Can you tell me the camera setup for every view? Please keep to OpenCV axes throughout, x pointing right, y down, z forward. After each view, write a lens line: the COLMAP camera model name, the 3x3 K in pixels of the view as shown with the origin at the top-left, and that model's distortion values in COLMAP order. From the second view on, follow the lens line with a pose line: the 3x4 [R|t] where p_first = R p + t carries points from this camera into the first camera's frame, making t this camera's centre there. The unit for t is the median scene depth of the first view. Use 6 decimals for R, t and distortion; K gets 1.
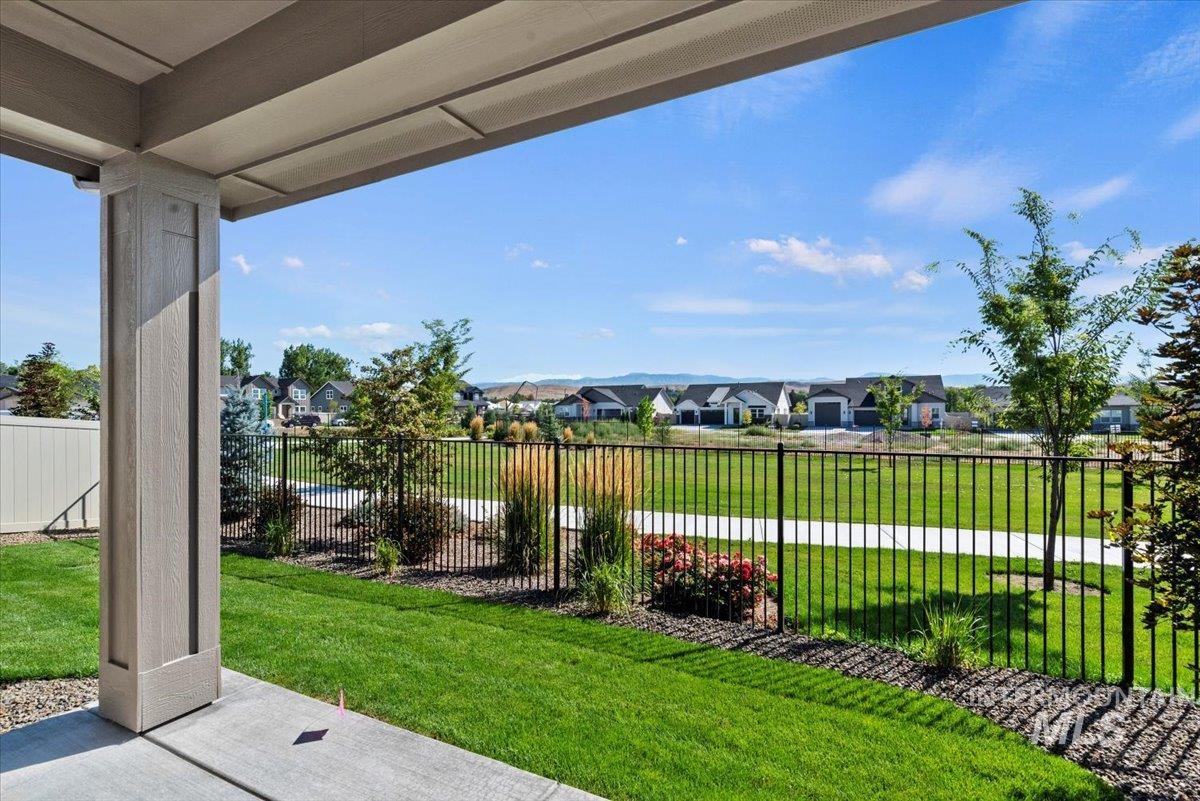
lens RADIAL K [[548.6, 0, 616.2], [0, 548.6, 418.1], [0, 0, 1]] dist [-0.002936, -0.000317]
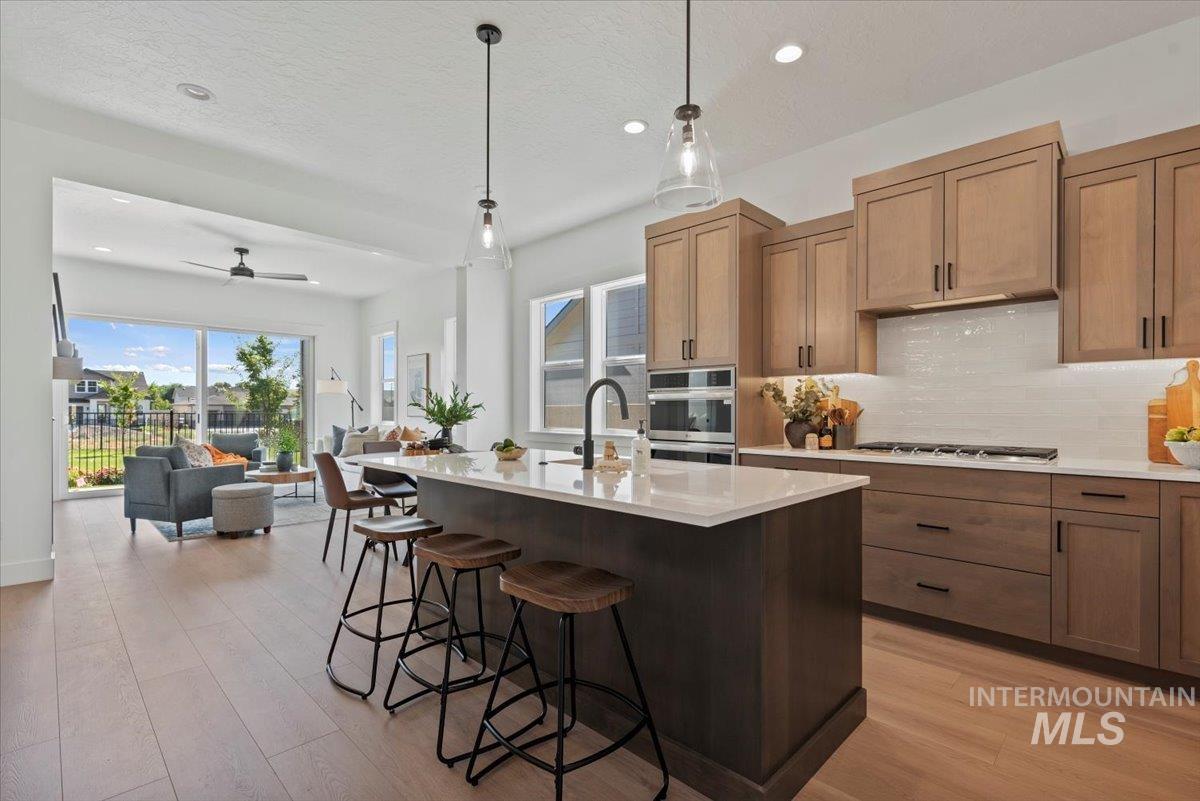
lens RADIAL K [[548.6, 0, 599.6], [0, 548.6, 409.9], [0, 0, 1]] dist [-0.002936, -0.000317]
pose [[0.312634, 0.006910, 0.949849, -0.941514], [0.005845, 0.999941, -0.009198, 0.049536], [-0.949856, 0.008428, 0.312575, -1.042408]]
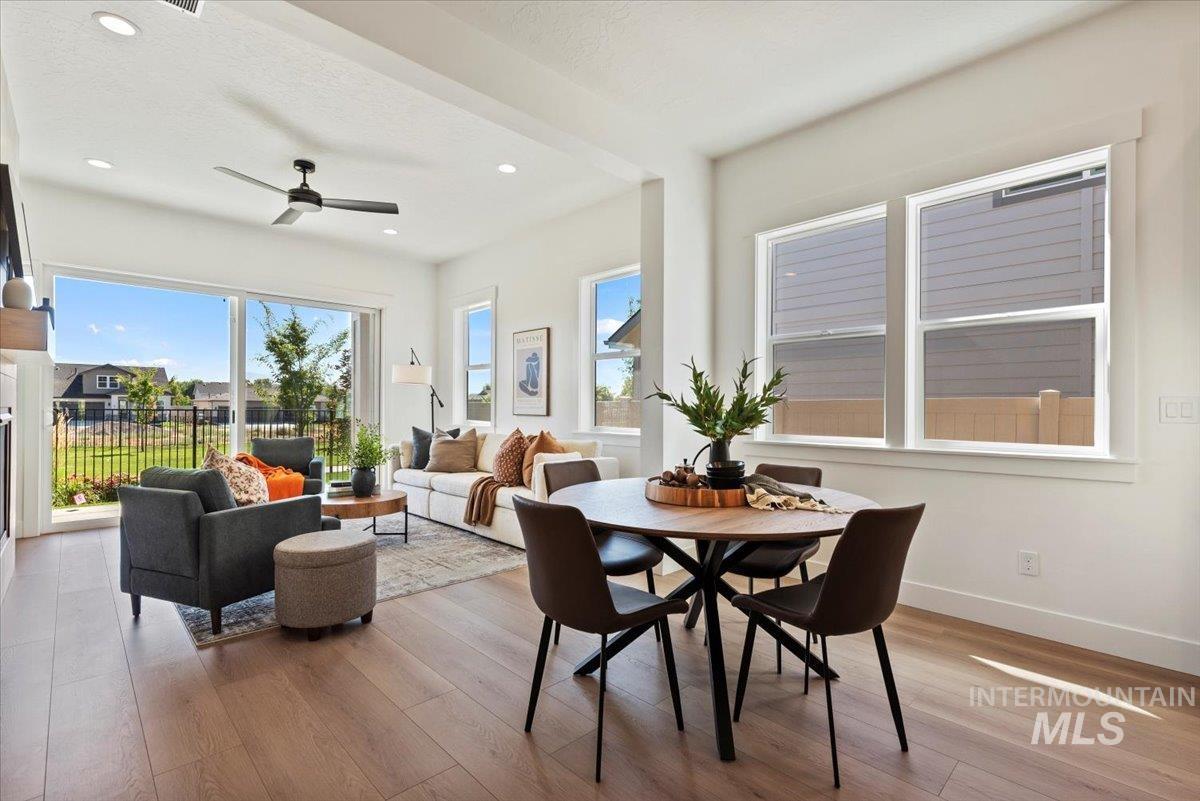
lens RADIAL K [[548.6, 0, 603.1], [0, 548.6, 406.4], [0, 0, 1]] dist [-0.002936, -0.000317]
pose [[0.330887, 0.008465, 0.943632, -0.750099], [0.003315, 0.999943, -0.010133, 0.046131], [-0.943665, 0.006481, 0.330840, -0.746122]]
